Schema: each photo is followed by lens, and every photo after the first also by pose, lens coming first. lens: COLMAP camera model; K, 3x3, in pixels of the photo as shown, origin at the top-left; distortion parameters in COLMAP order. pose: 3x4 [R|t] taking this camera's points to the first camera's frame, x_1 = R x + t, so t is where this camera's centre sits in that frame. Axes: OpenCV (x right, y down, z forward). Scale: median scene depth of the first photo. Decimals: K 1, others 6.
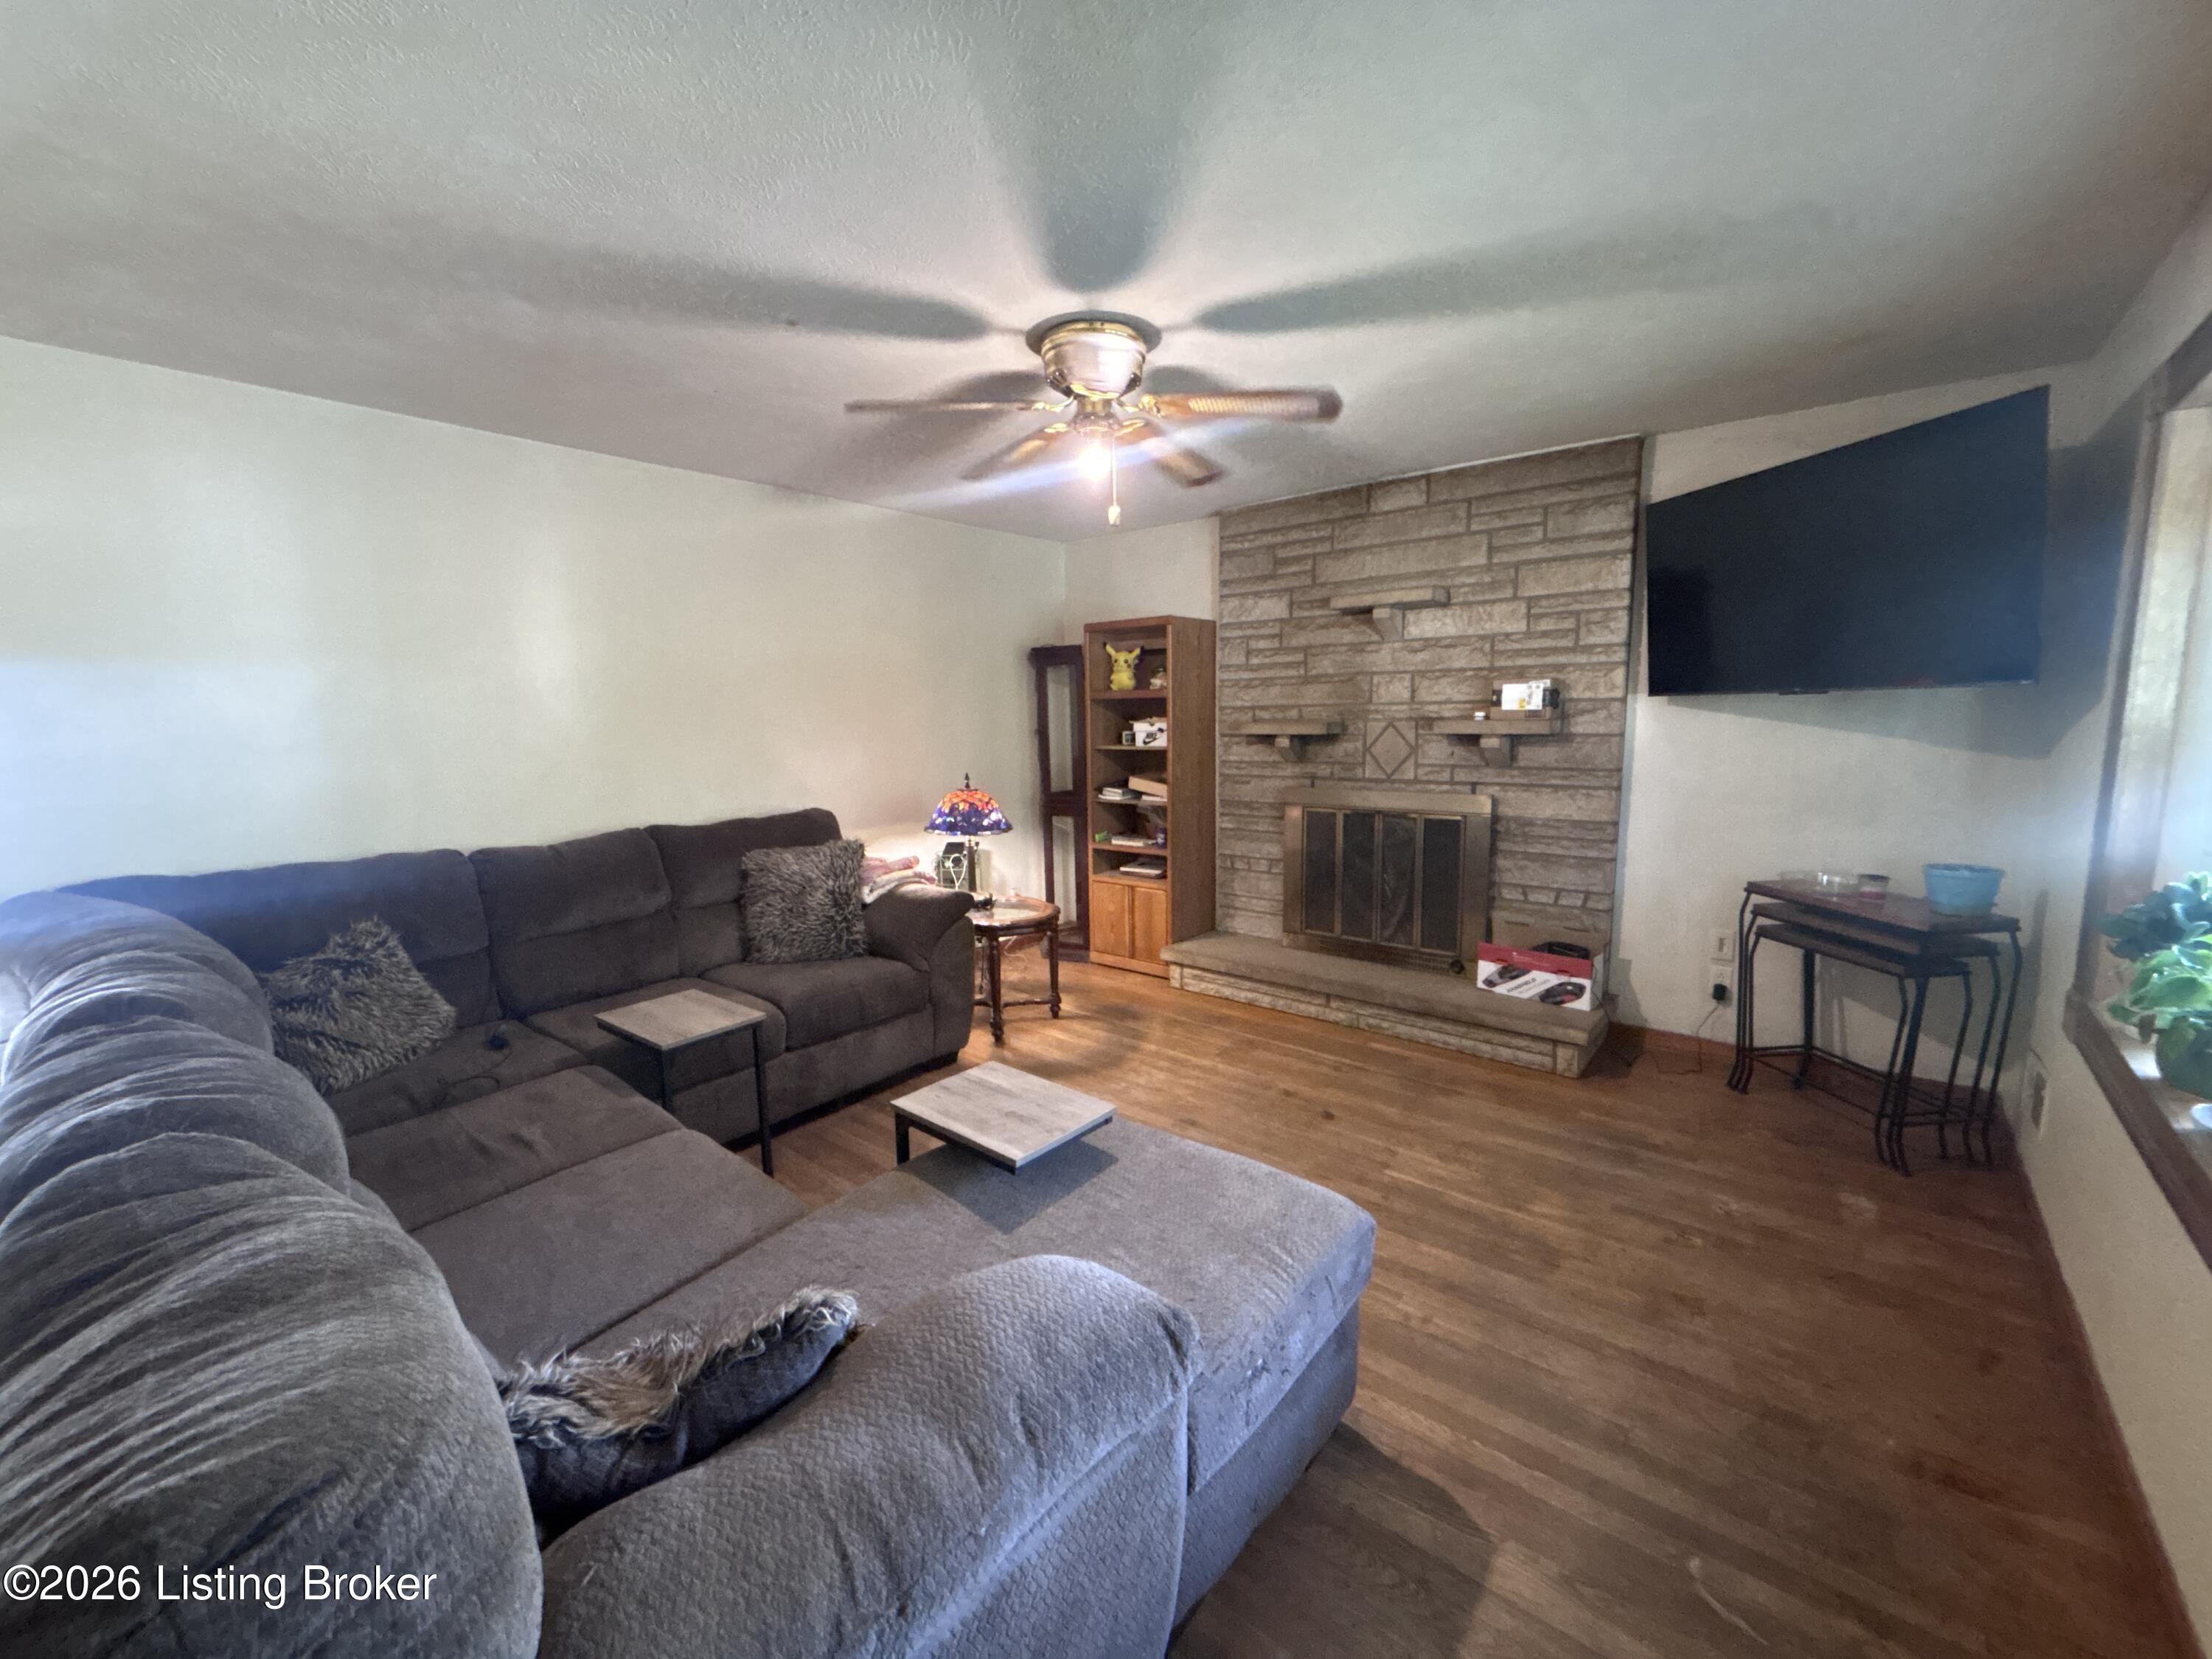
lens RADIAL K [[885.3, 0, 1104.1], [0, 885.3, 830.4], [0, 0, 1]] dist [0.000264, 0.000515]
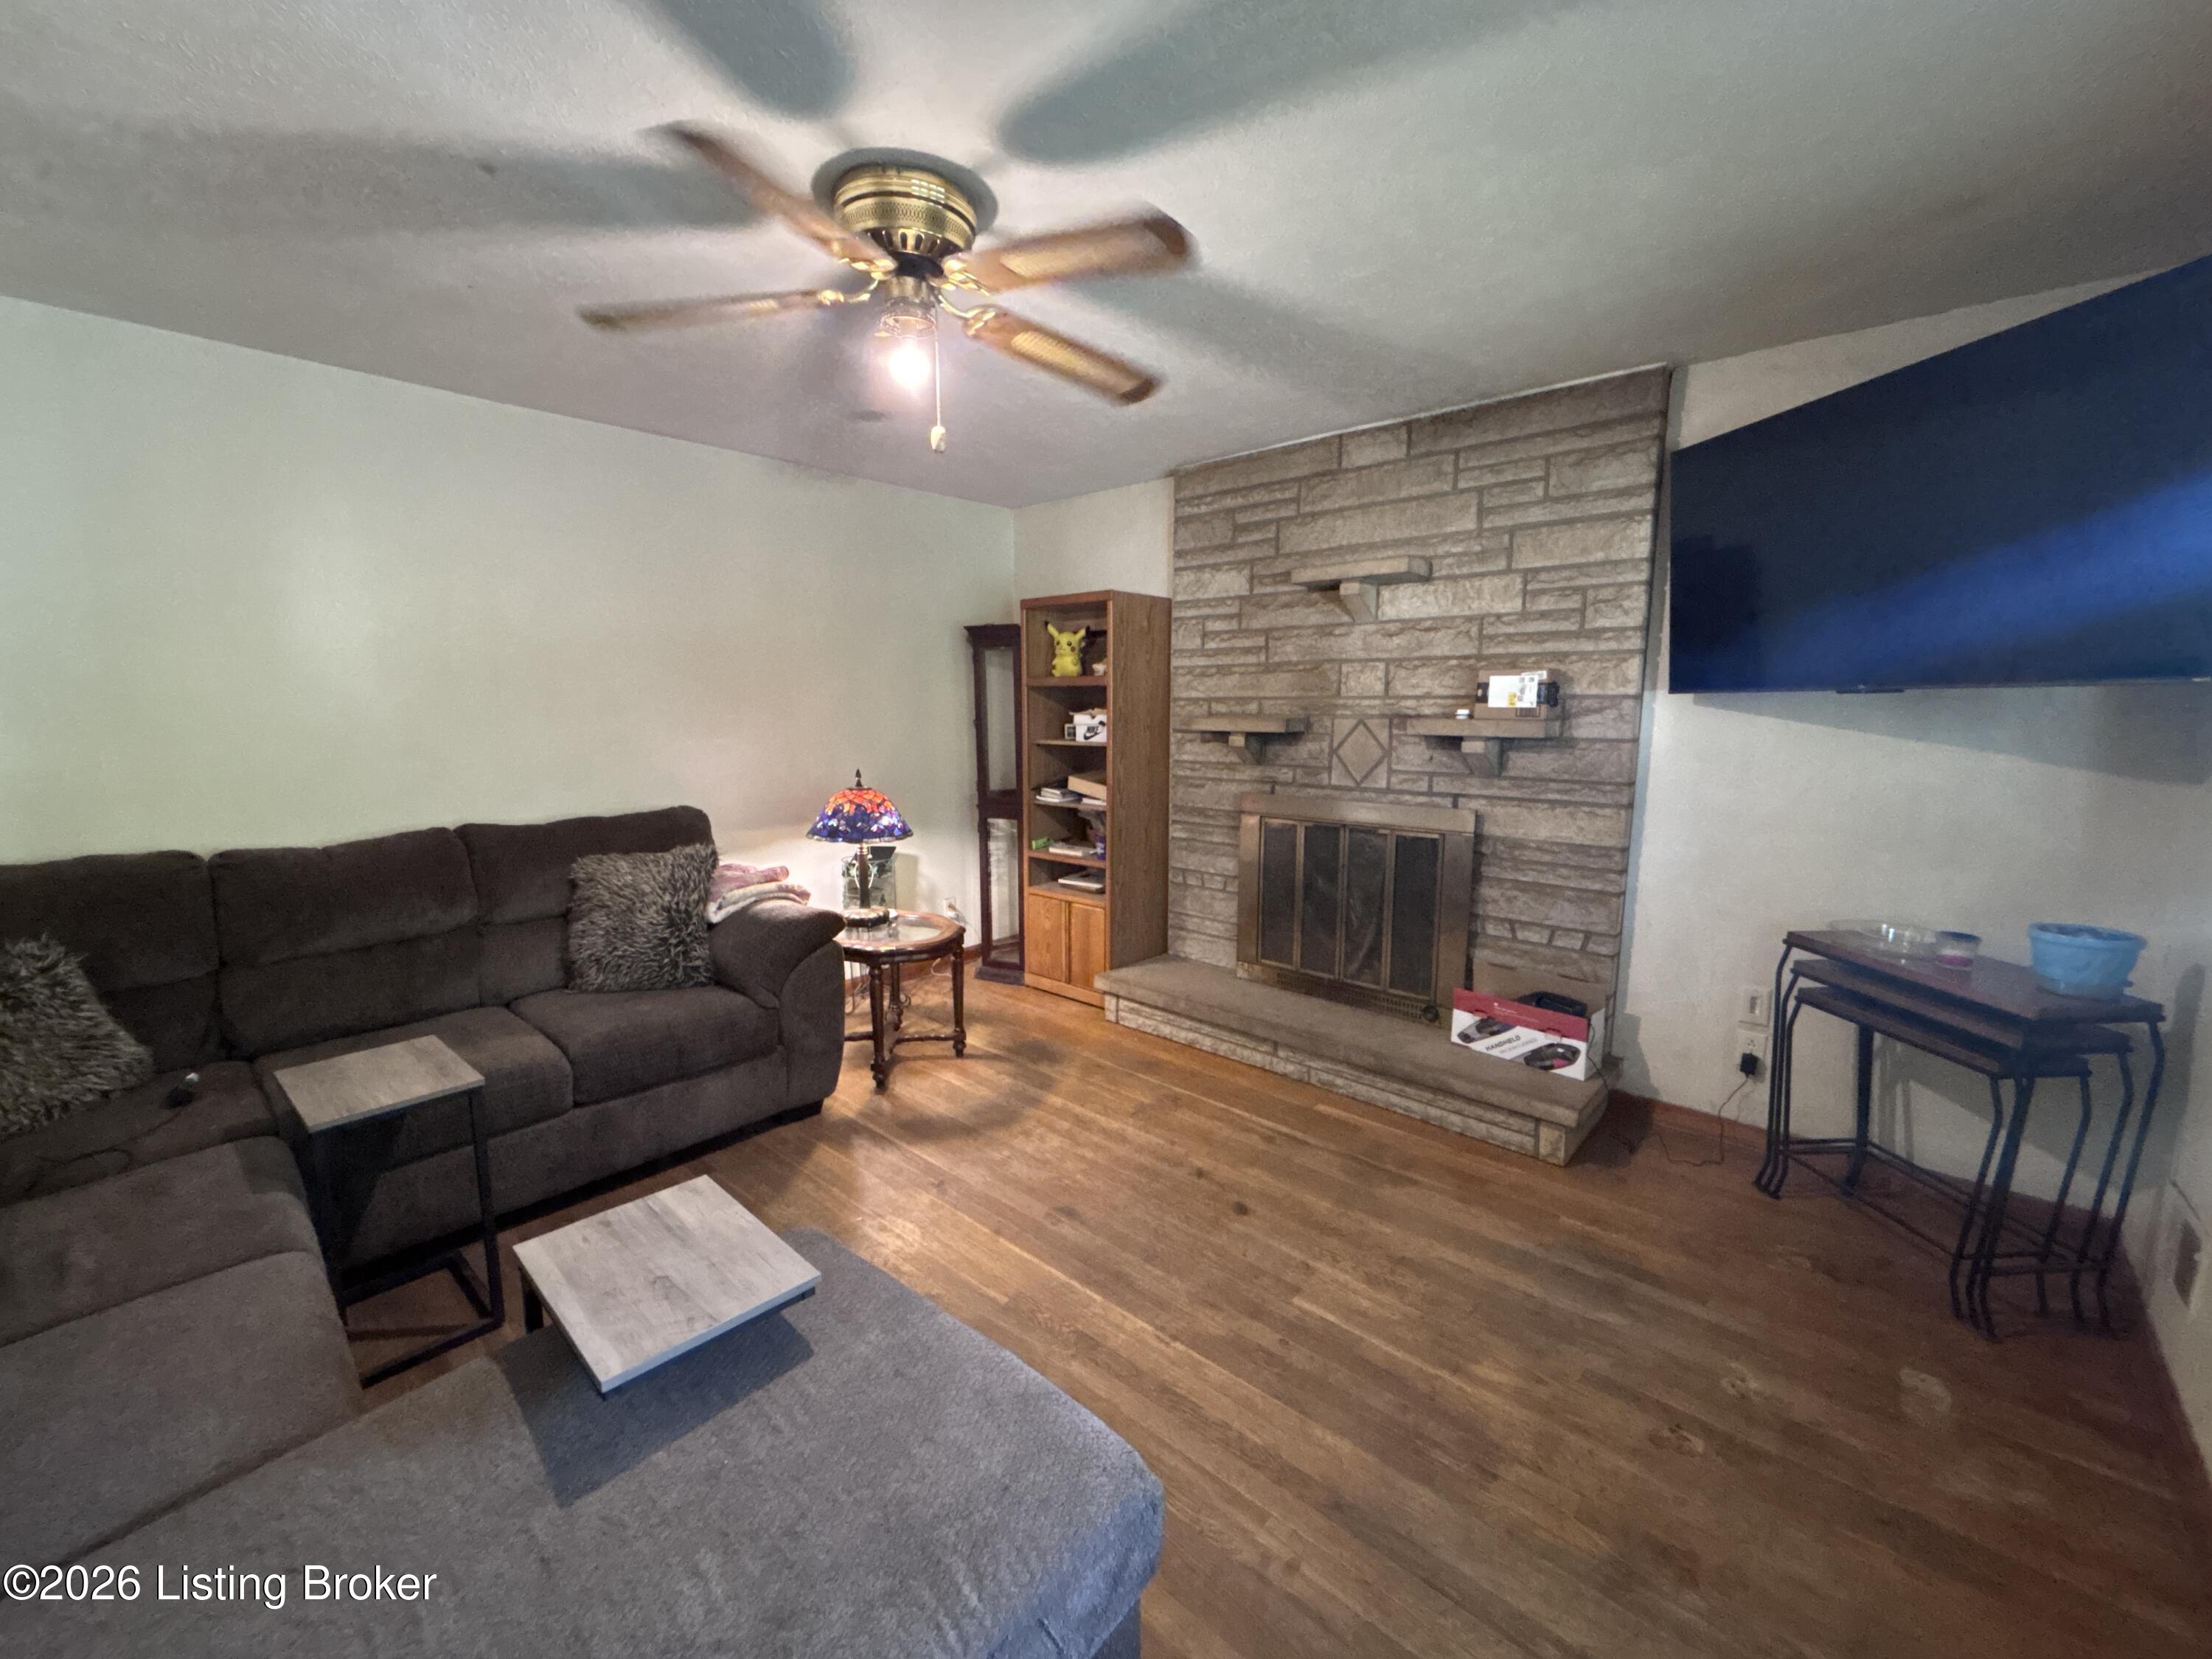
lens RADIAL K [[885.3, 0, 1107.1], [0, 885.3, 829.4], [0, 0, 1]] dist [0.000264, 0.000515]
pose [[0.999032, 0.023706, -0.037049, 0.136798], [-0.023407, 0.999690, 0.008472, -0.022581], [0.037238, -0.007597, 0.999278, 0.175918]]
